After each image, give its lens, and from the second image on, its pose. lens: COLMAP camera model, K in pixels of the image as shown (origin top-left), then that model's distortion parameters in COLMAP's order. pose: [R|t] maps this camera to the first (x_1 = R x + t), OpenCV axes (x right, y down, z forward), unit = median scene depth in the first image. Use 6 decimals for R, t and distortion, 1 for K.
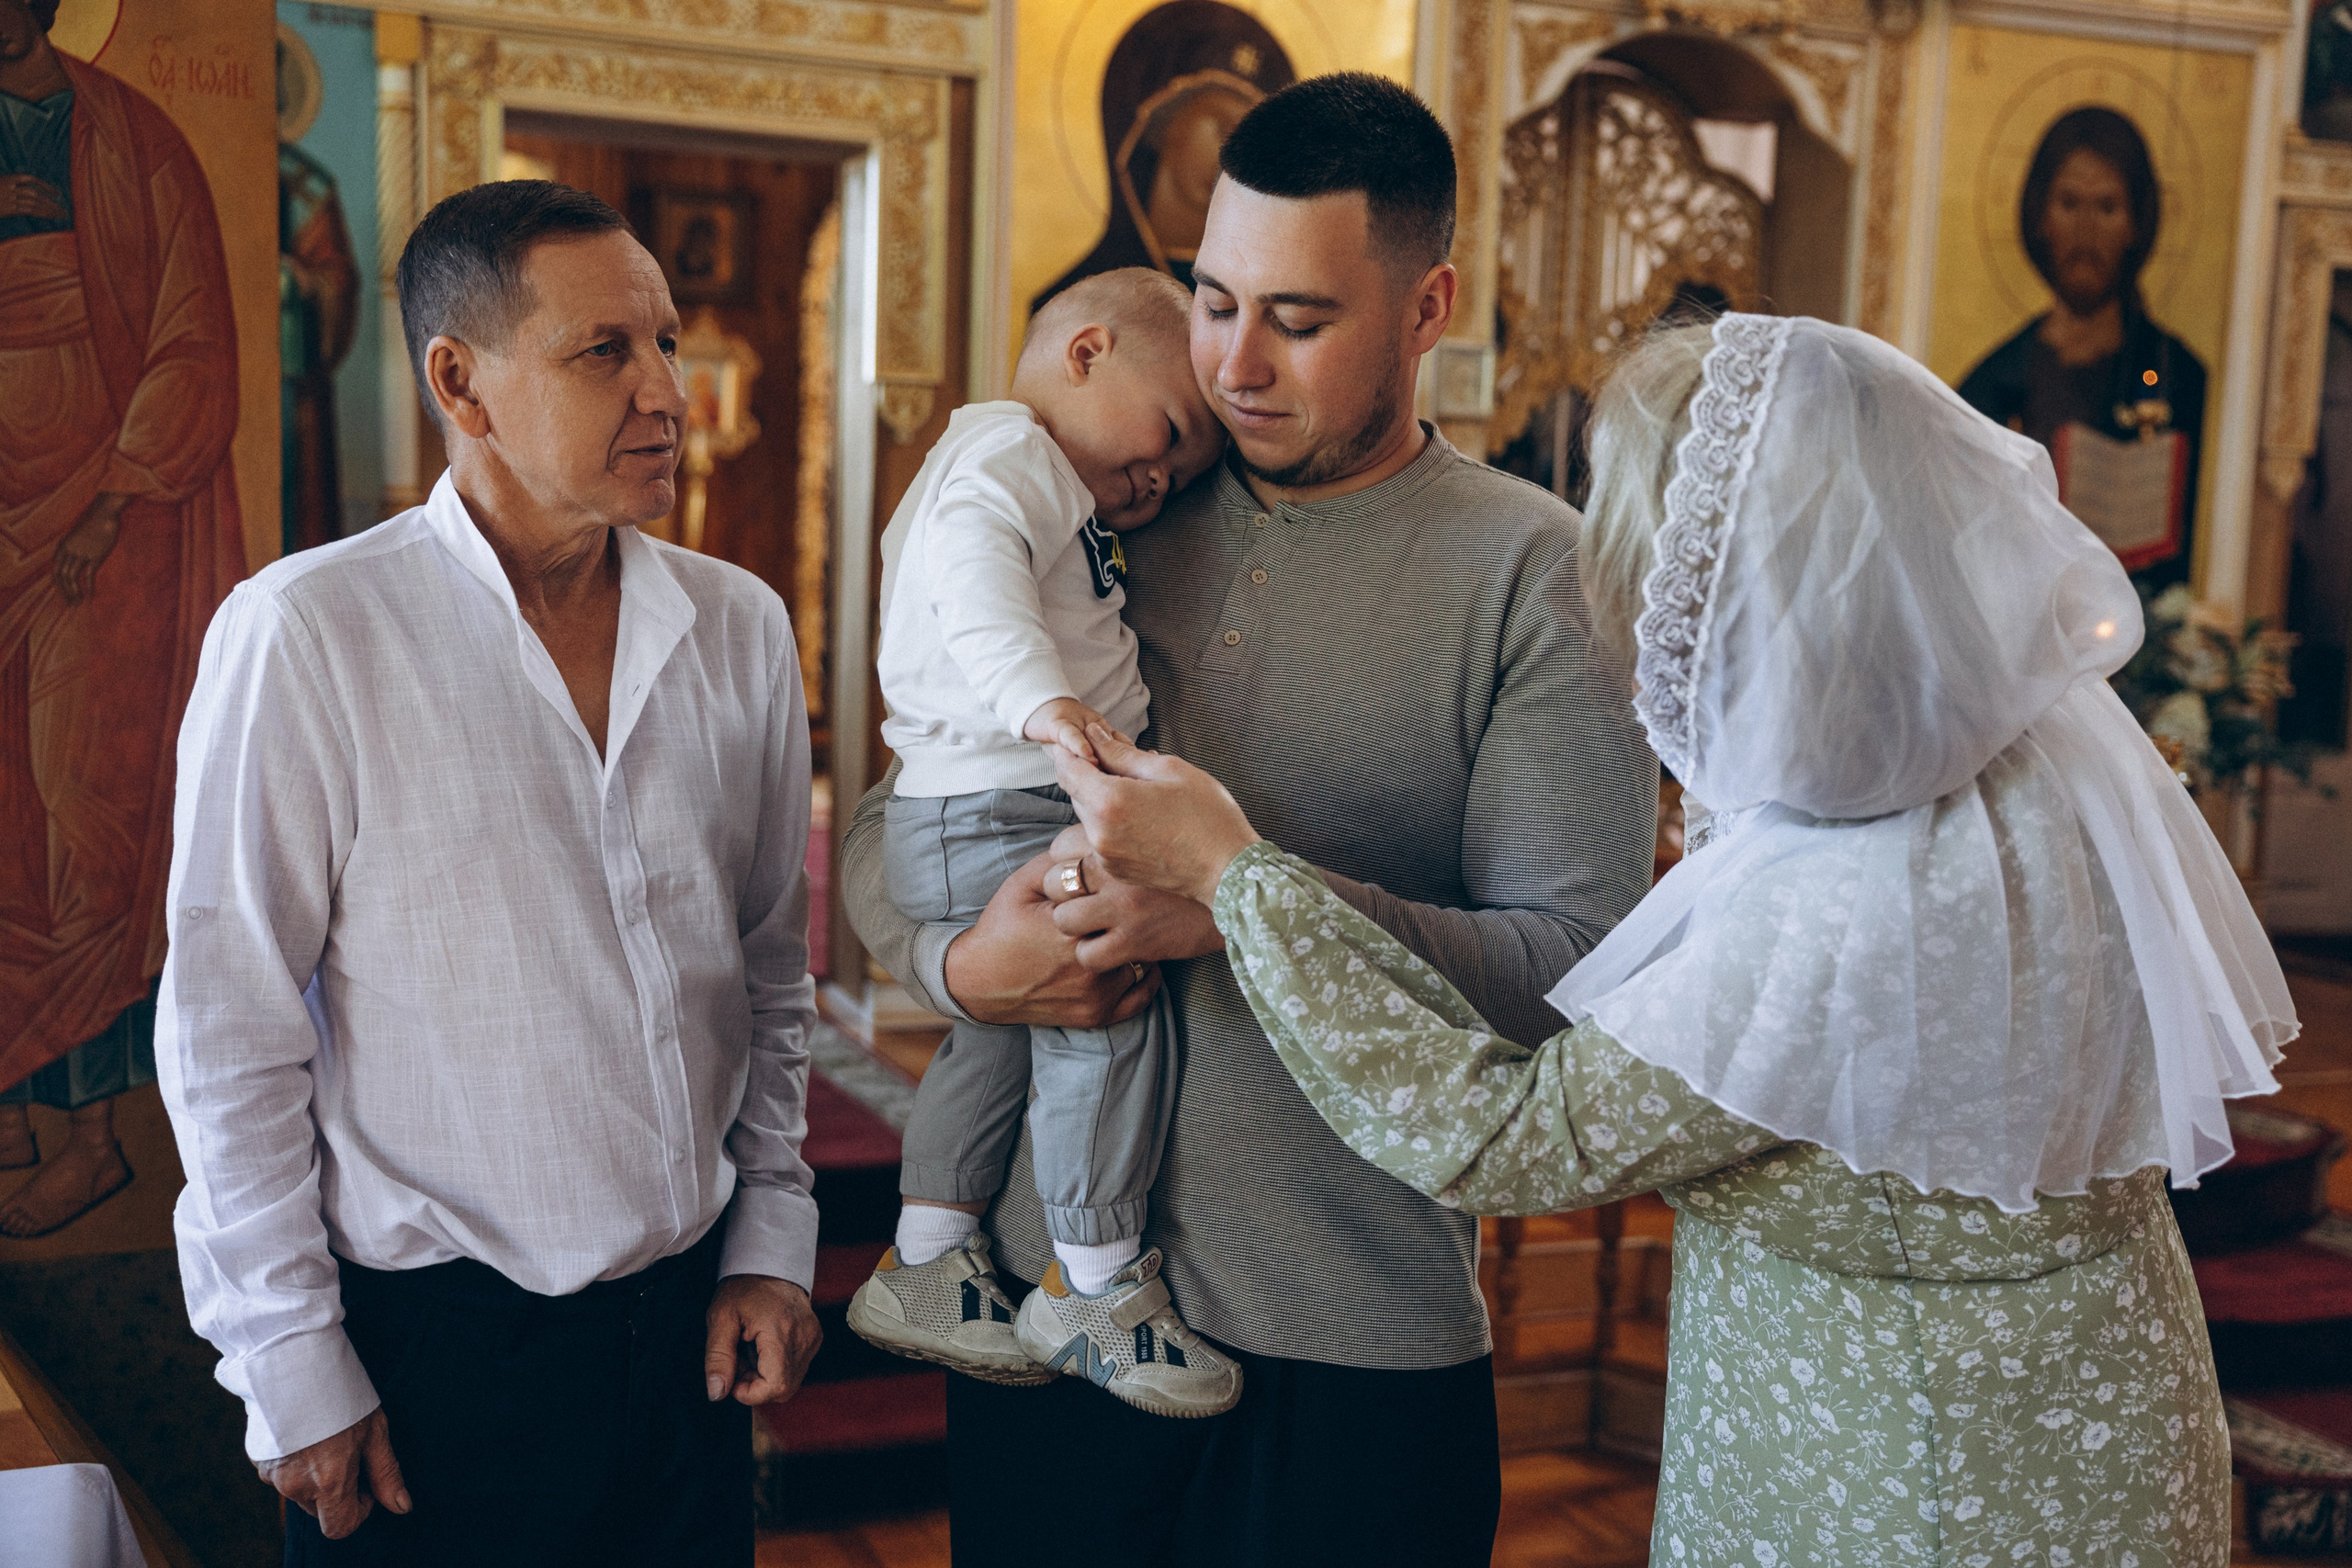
lens RADIAL K [[2566.3, 0, 1176.0], [0, 2566.3, 784.0], [0, 0, 1]] dist [0.064507, 0.040816]
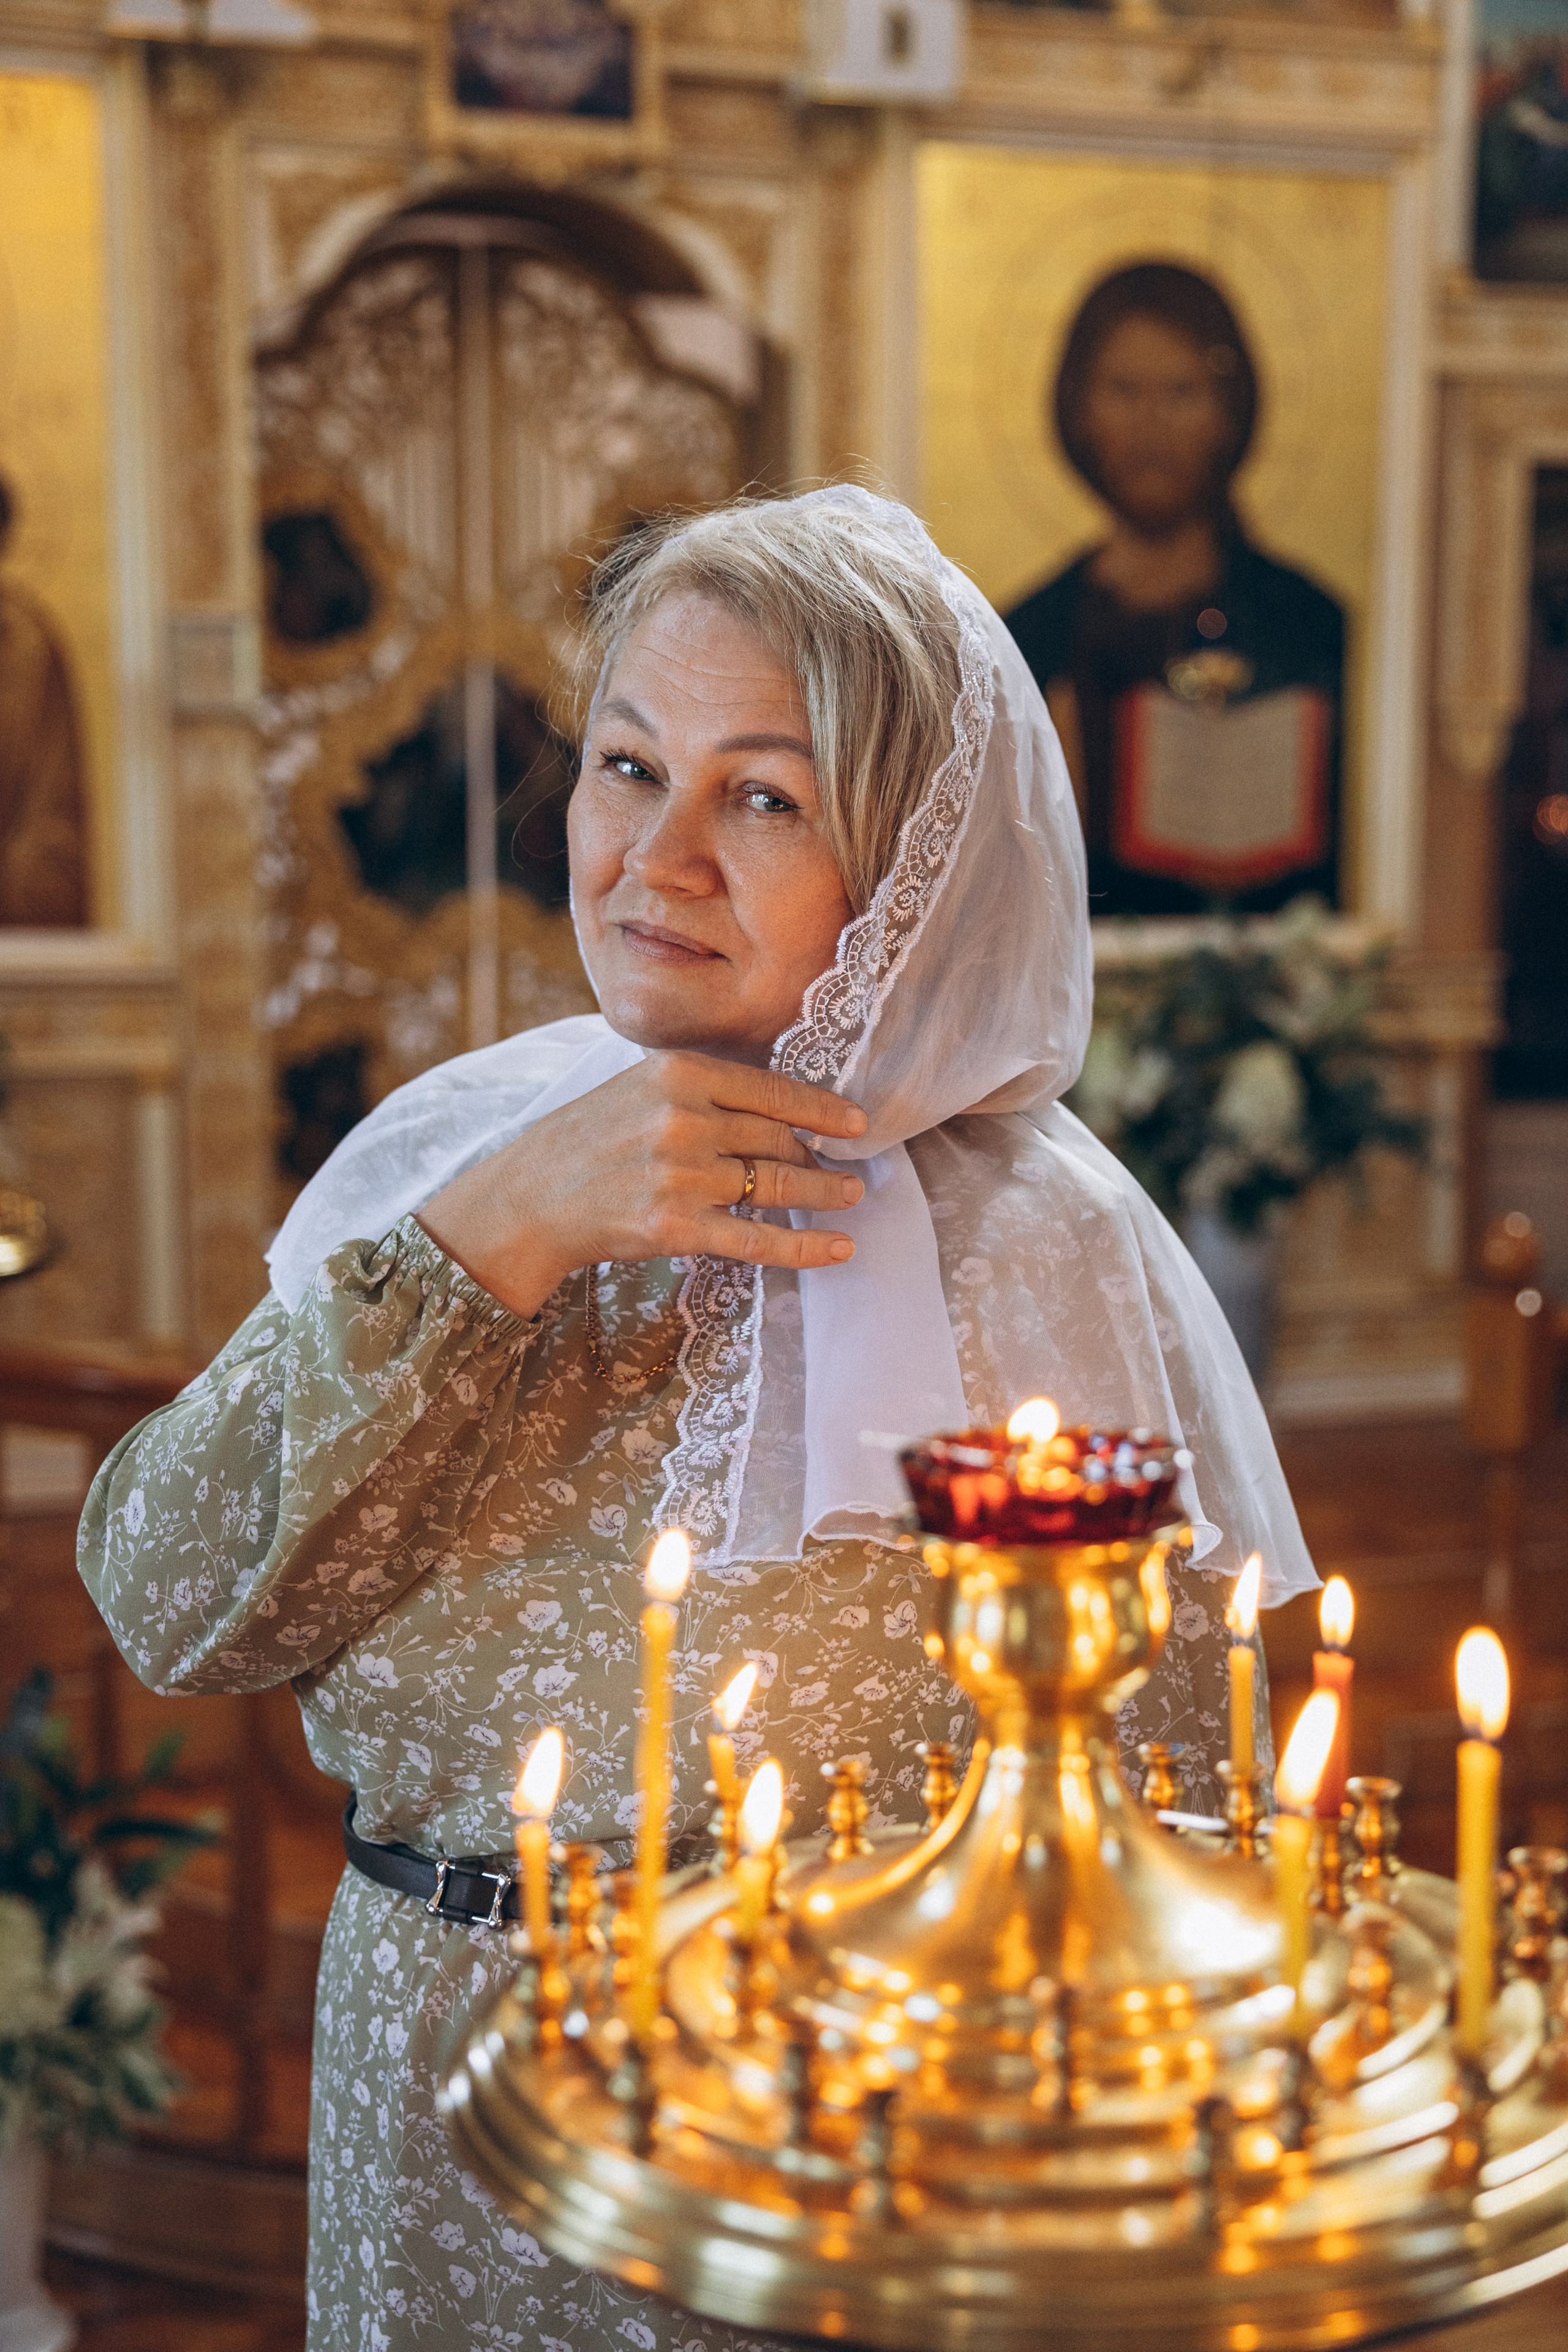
lens RADIAL K [[3047.3, 0, 789.4], [0, 3047.3, 1178.1], [0, 0, 1]] dist [0.146357, 0.002280]
pose [[0.996359, -0.028359, -0.080406, 0.325512], [0.030000, 0.999364, 0.019280, -0.018849], [0.079808, -0.021622, 0.996576, 0.111420]]
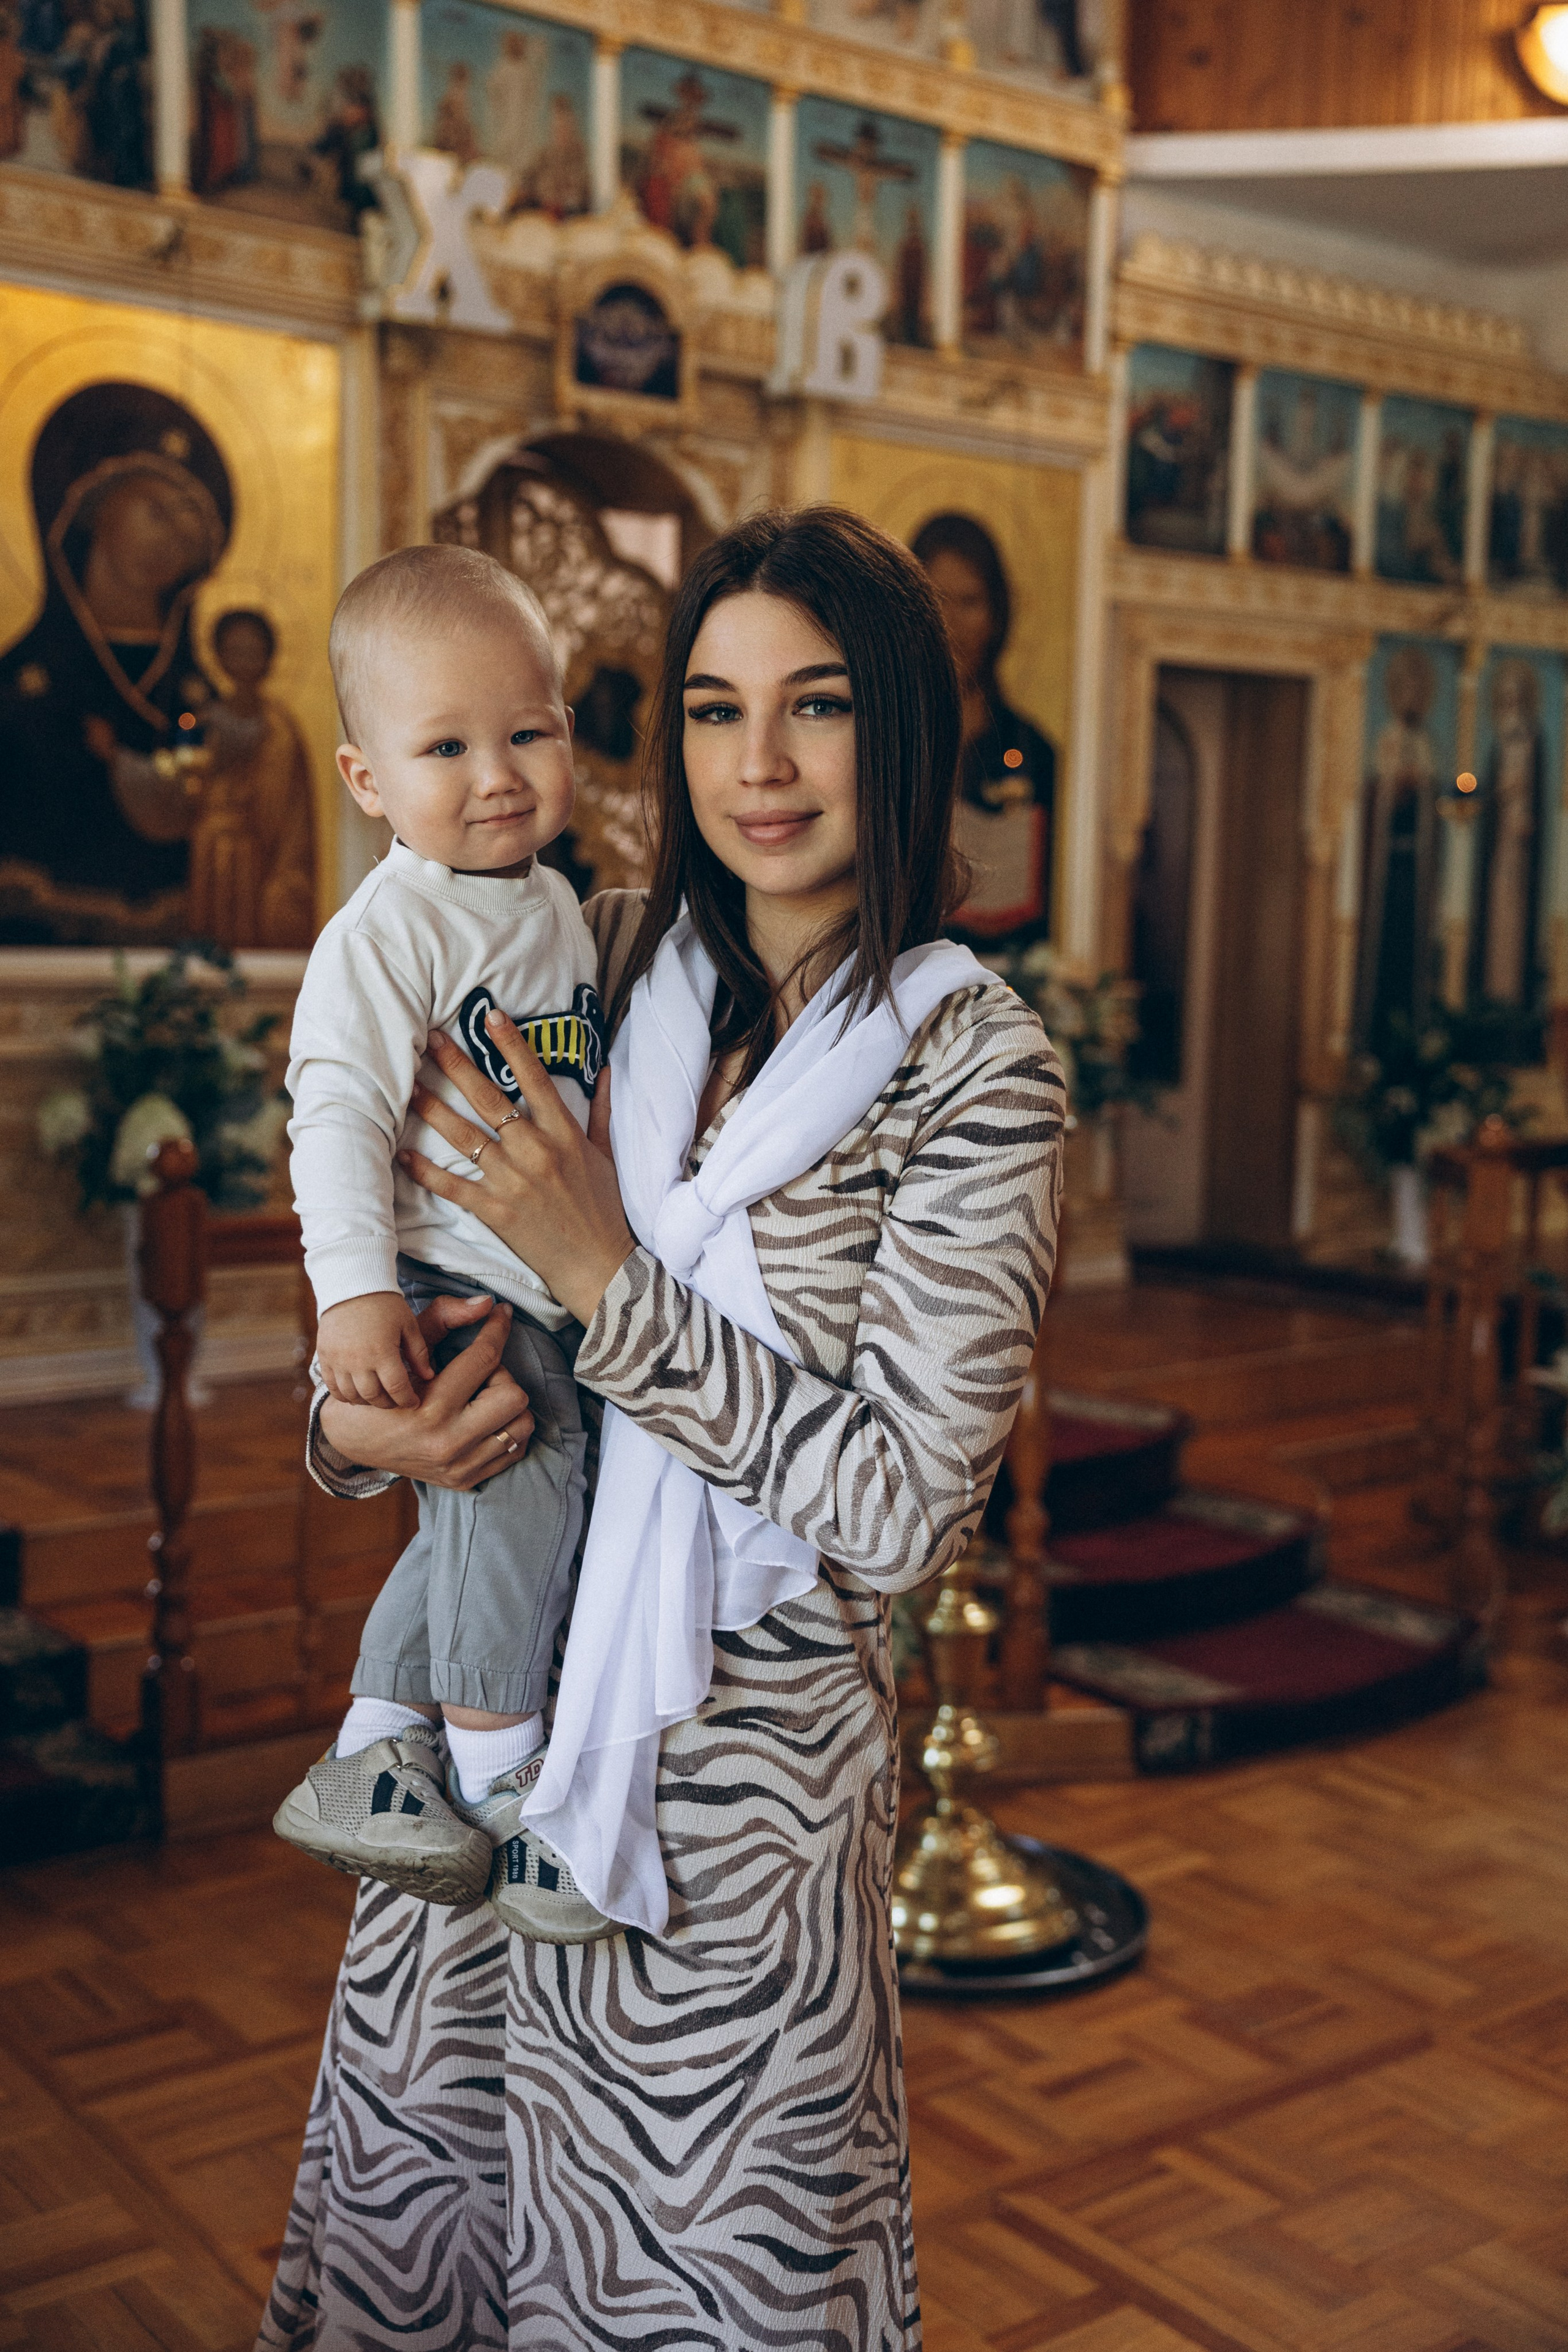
lens RADIAL K [[2611.1, 0, 776.2], [0, 2611.1, 1175.6], [0, 0, 1]] dist [0.072261, 0.050089]
pose [[0.962123, -0.043952, 0.269048, -0.033887], [0.039925, 0.998994, 0.020426, -0.004426], [-0.269675, -0.008910, 0.962910, -0.059764]]
